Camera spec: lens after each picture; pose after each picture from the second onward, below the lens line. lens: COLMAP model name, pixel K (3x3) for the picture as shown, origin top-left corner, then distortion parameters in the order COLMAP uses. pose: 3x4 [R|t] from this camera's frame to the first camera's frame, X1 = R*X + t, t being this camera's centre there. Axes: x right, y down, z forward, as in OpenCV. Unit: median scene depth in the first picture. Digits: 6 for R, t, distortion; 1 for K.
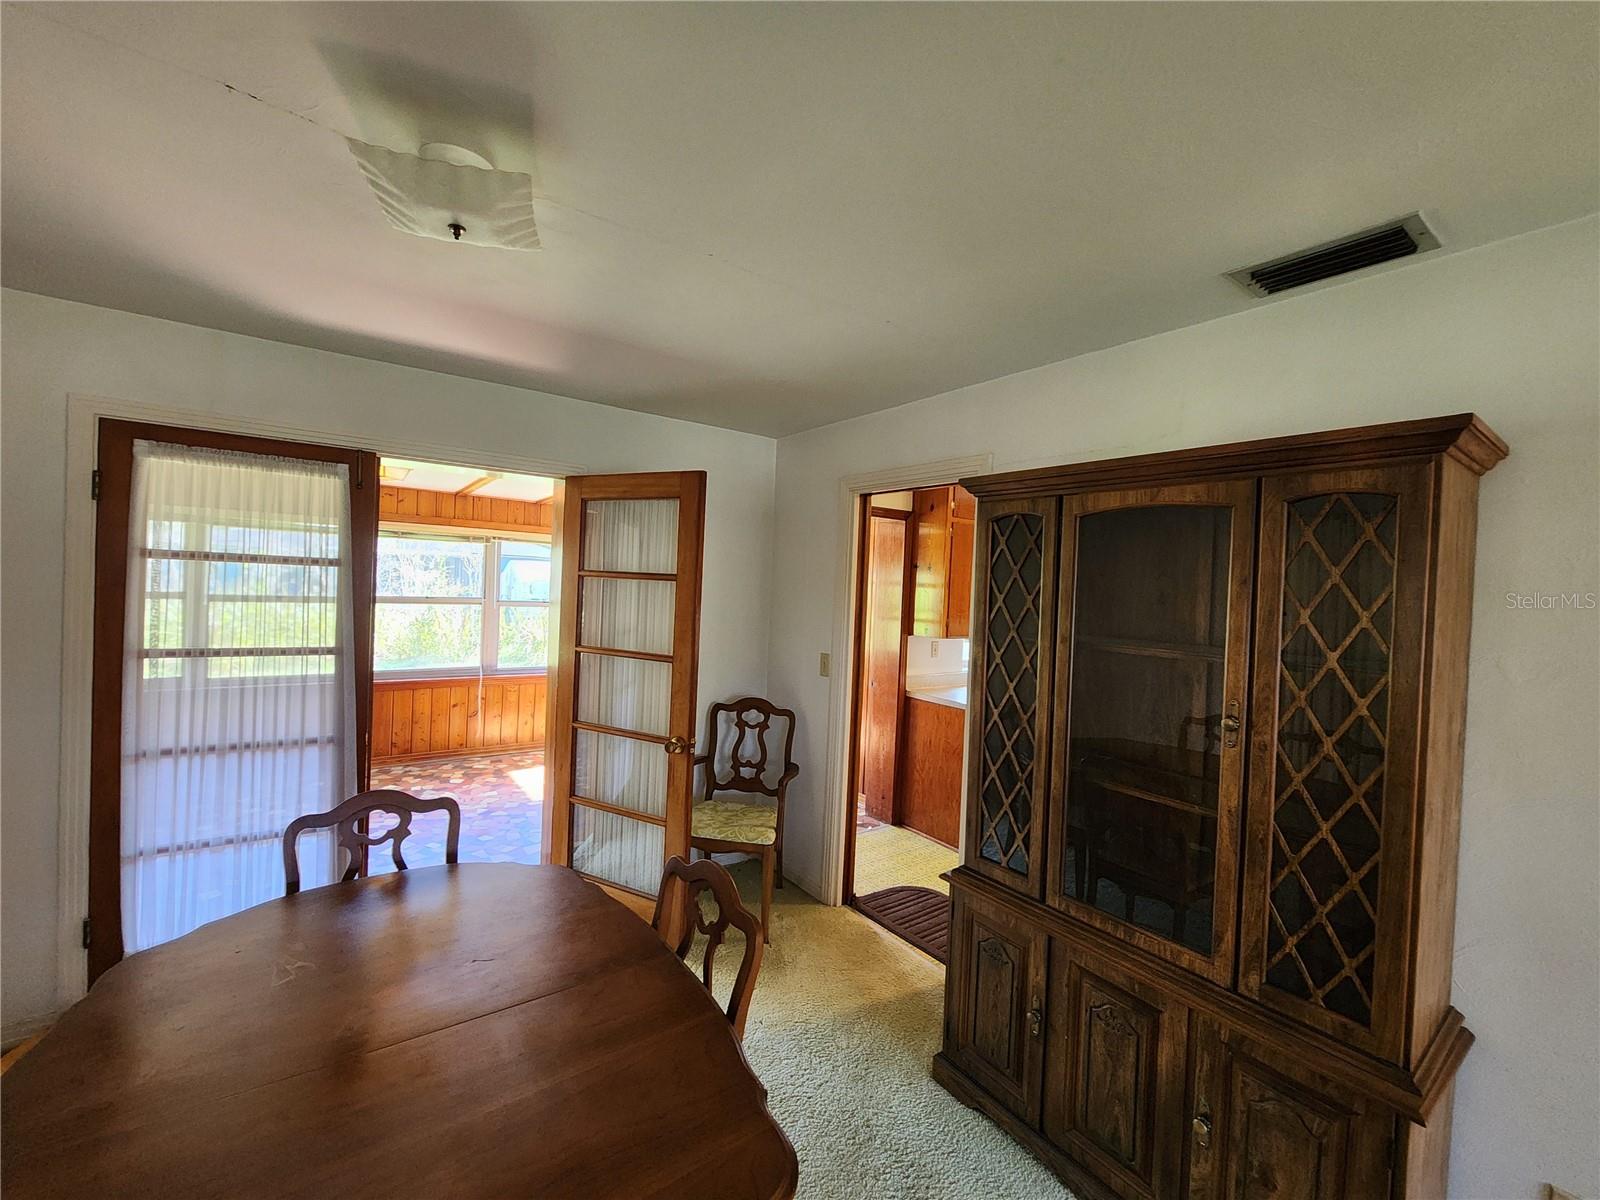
lens RADIAL K [[655.0, 0, 800.0], [0, 655.0, 600.0], [0, 0, 1]] dist [0.002483, 0.000117]
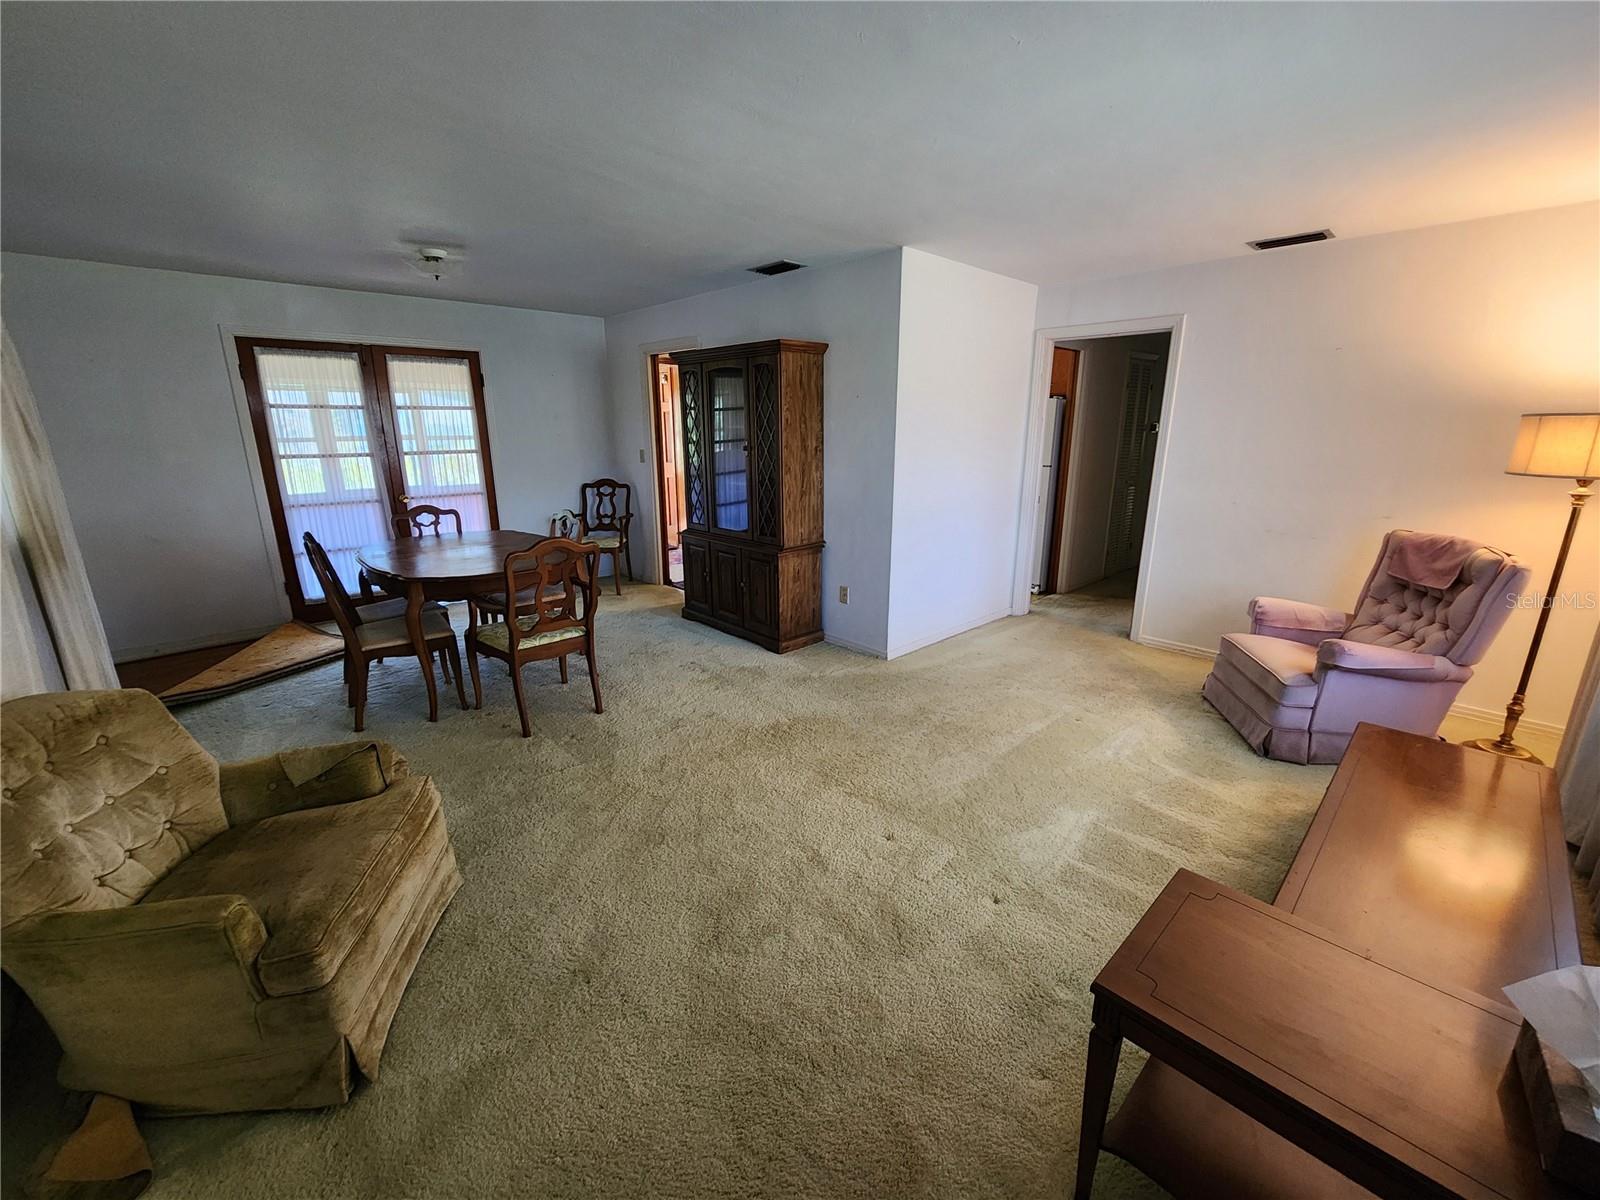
lens RADIAL K [[655.3, 0, 801.2], [0, 655.3, 597.2], [0, 0, 1]] dist [-0.001028, 0.000082]
pose [[0.990148, -0.077659, 0.116514, 0.311031], [0.047875, 0.969717, 0.239491, 0.087266], [-0.131584, -0.231554, 0.963882, -1.180749]]
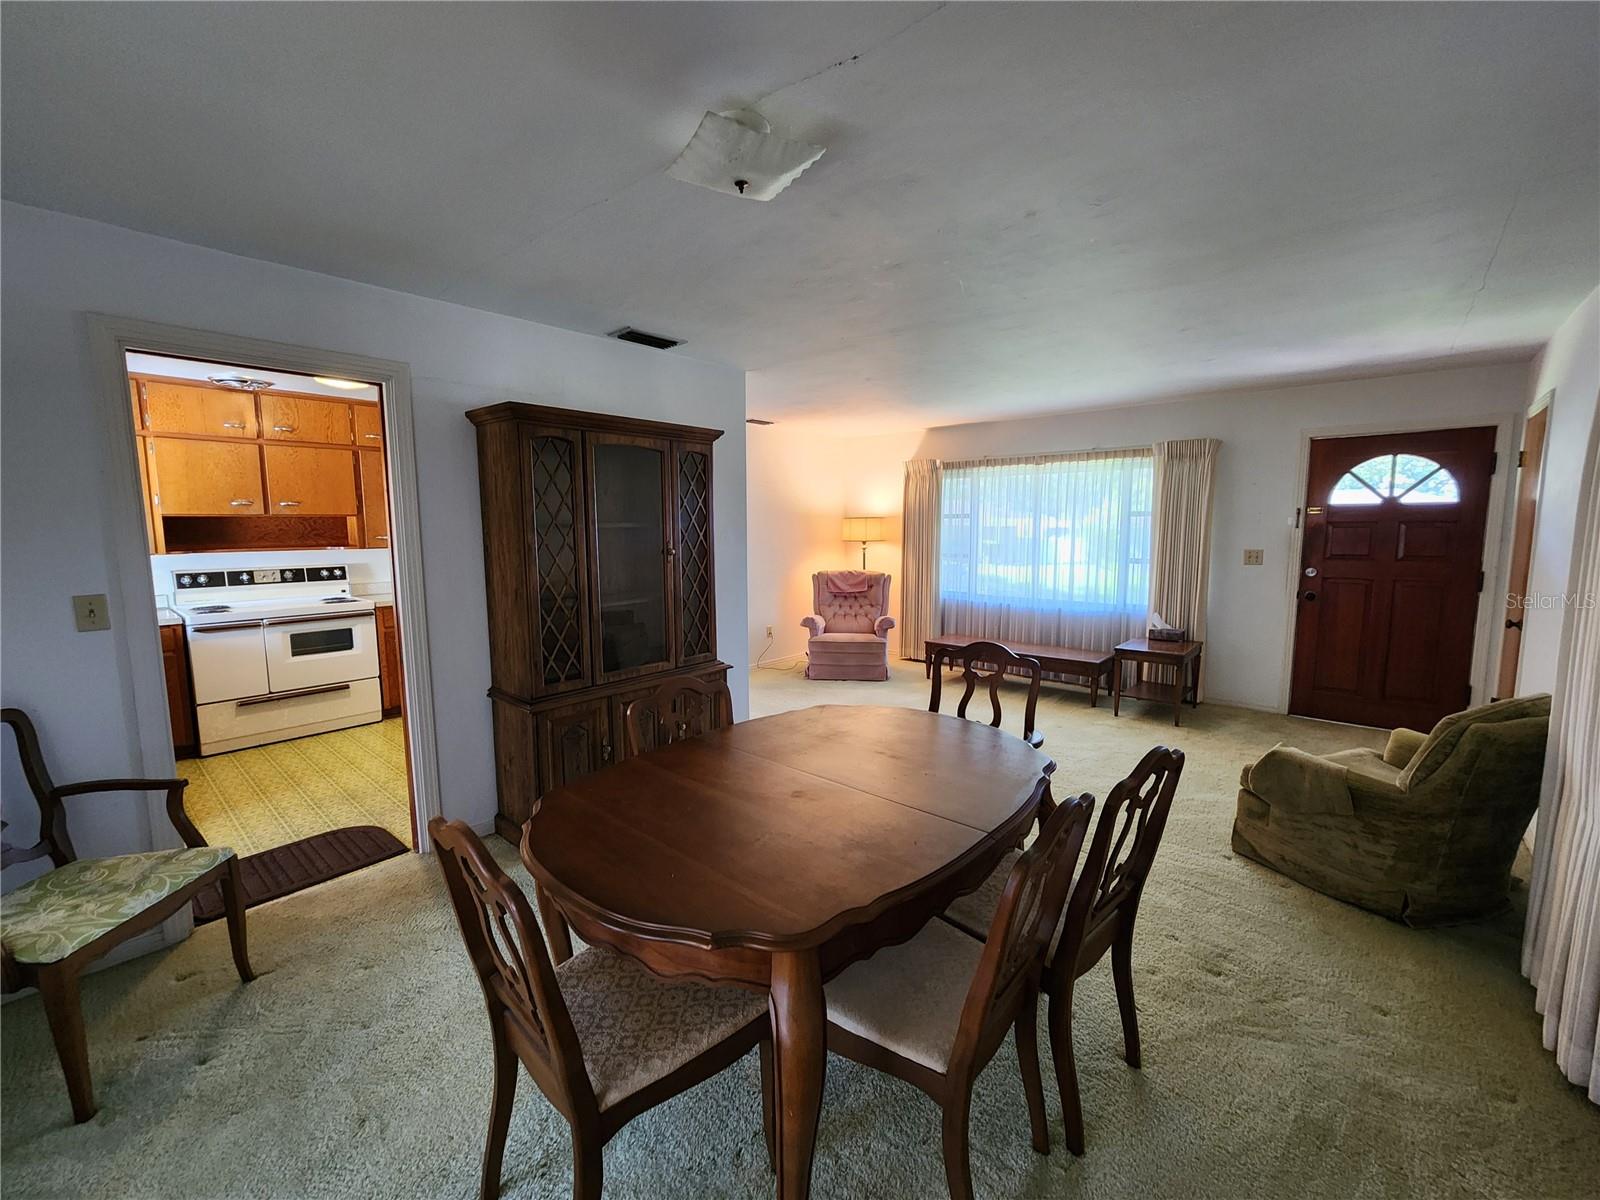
lens RADIAL K [[646.3, 0, 800.2], [0, 646.3, 603.5], [0, 0, 1]] dist [-0.000628, 0.000043]
pose [[-0.218751, -0.165647, 0.961618, -0.963233], [0.013565, 0.984874, 0.172739, -0.008144], [-0.975686, 0.050831, -0.213196, 0.637882]]
